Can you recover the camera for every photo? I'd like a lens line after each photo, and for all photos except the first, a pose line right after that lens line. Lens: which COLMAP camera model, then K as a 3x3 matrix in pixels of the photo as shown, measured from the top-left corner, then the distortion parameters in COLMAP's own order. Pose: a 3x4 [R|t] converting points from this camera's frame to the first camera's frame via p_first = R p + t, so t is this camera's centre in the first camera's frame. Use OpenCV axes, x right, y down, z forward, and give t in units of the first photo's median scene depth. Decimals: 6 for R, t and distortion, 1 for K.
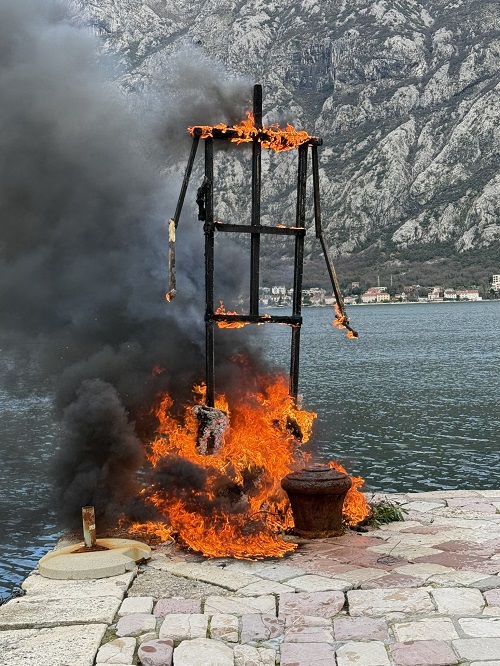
lens RADIAL K [[1085.6, 0, 250.8], [0, 1085.6, 333.5], [0, 0, 1]] dist [0.105720, 0.000000]
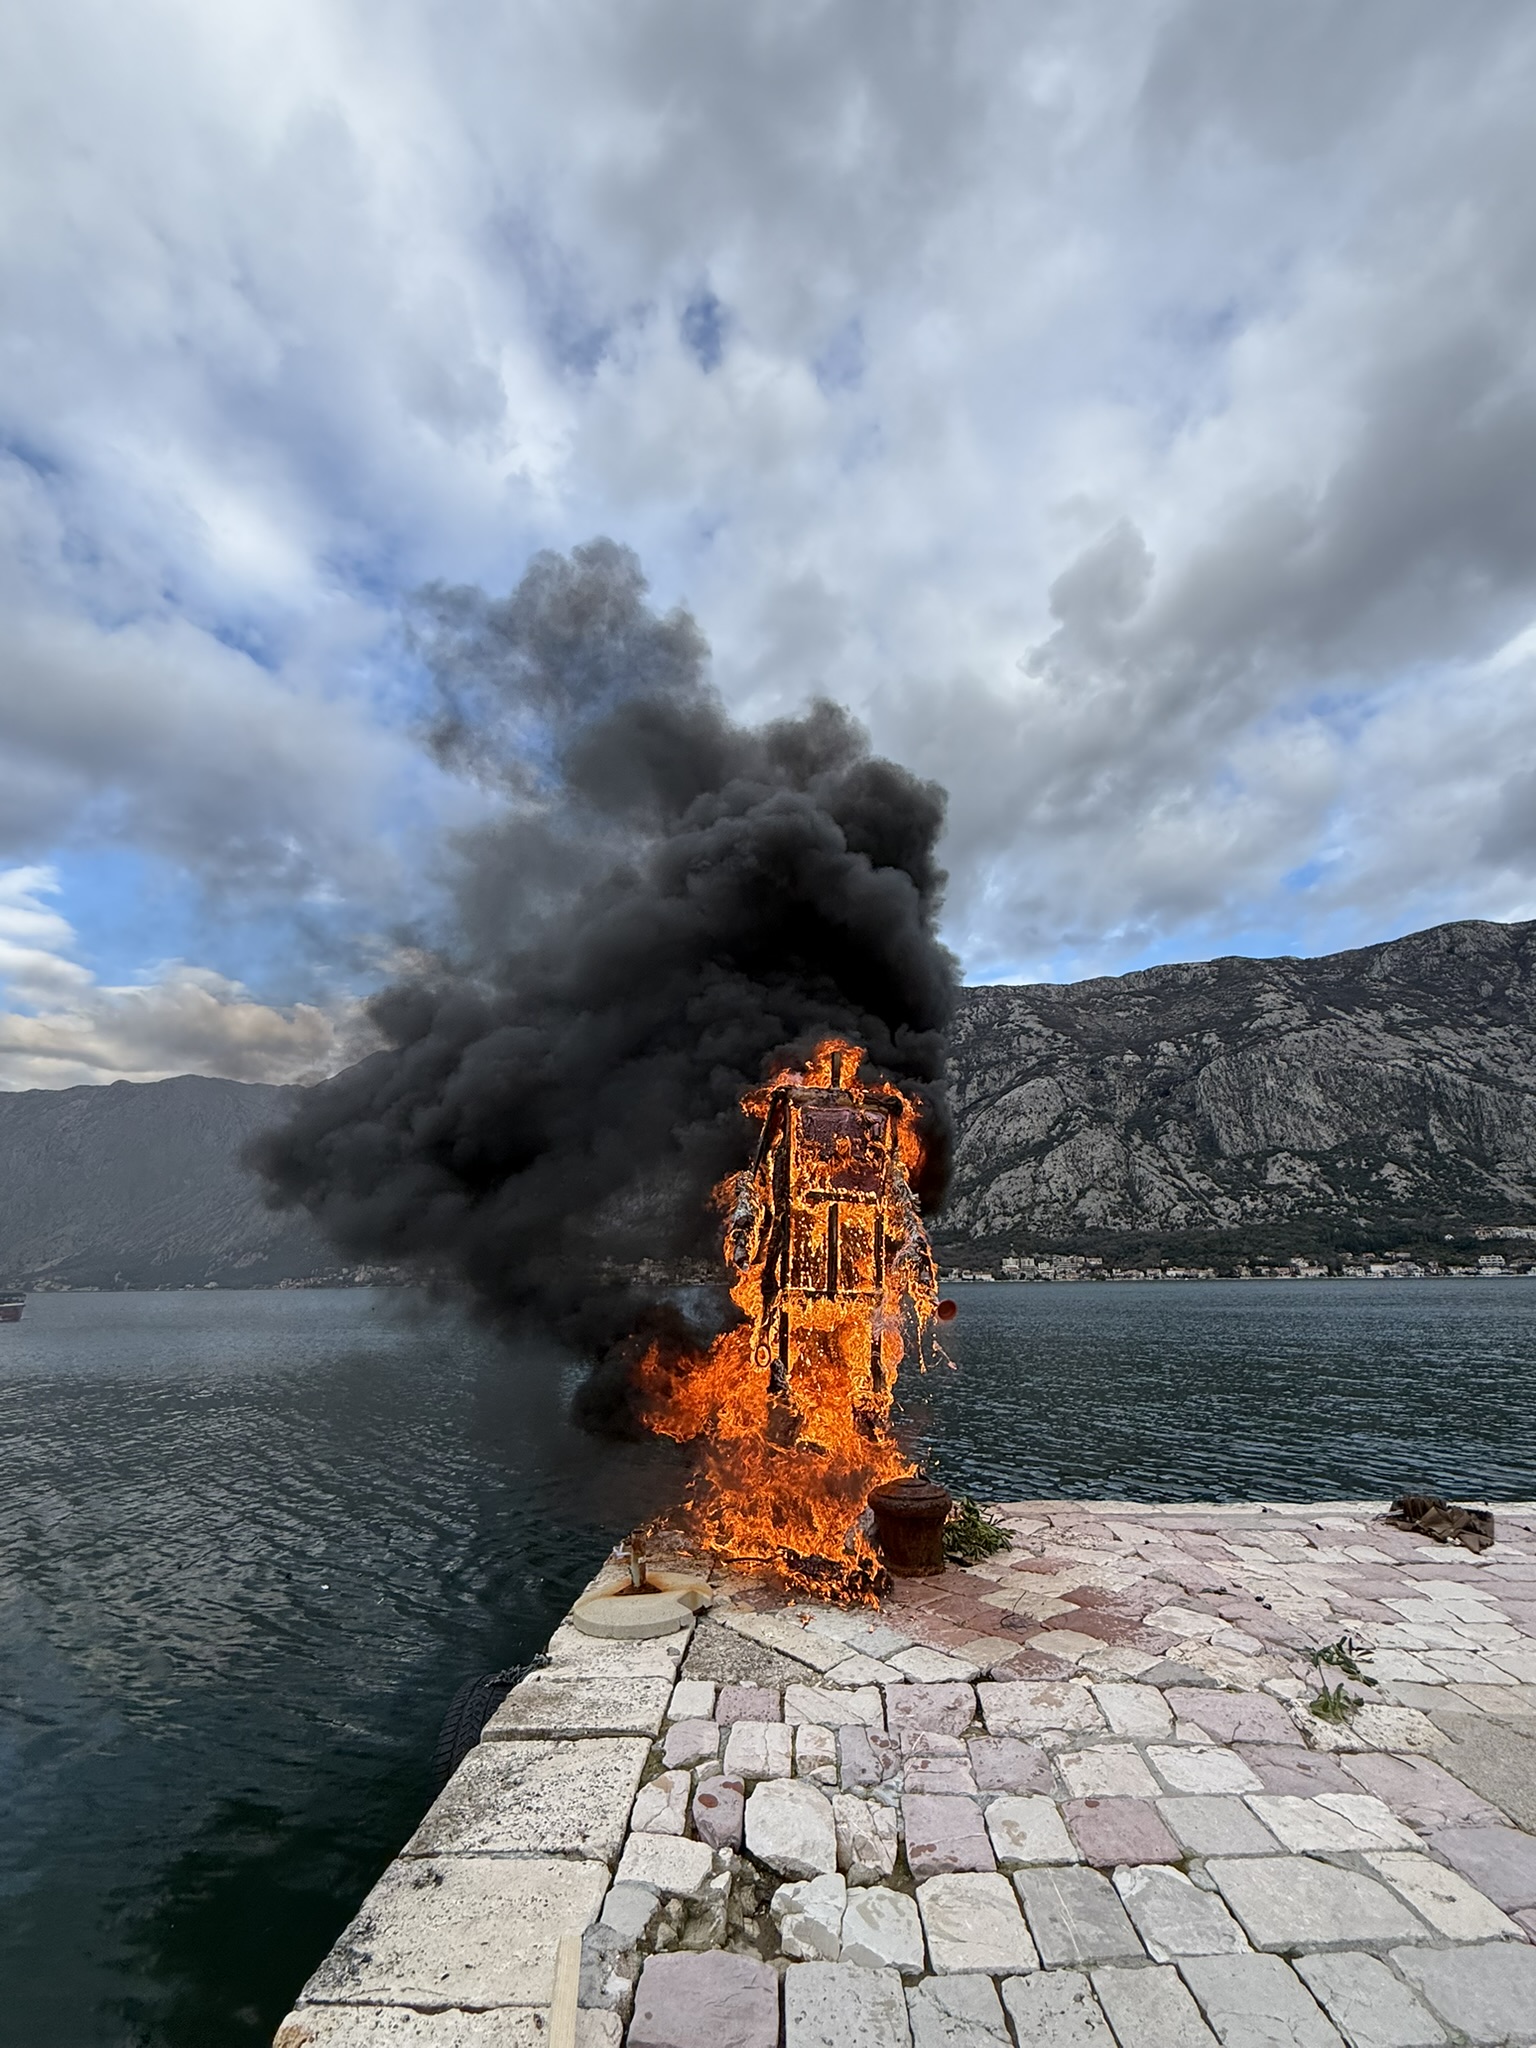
lens RADIAL K [[888.8, 0, 770.1], [0, 888.8, 1027.3], [0, 0, 1]] dist [0.002639, -0.000054]
pose [[0.999362, 0.012124, -0.033605, -0.036652], [-0.021623, 0.954056, -0.298846, -0.005725], [0.028438, 0.299382, 0.953709, 0.285309]]
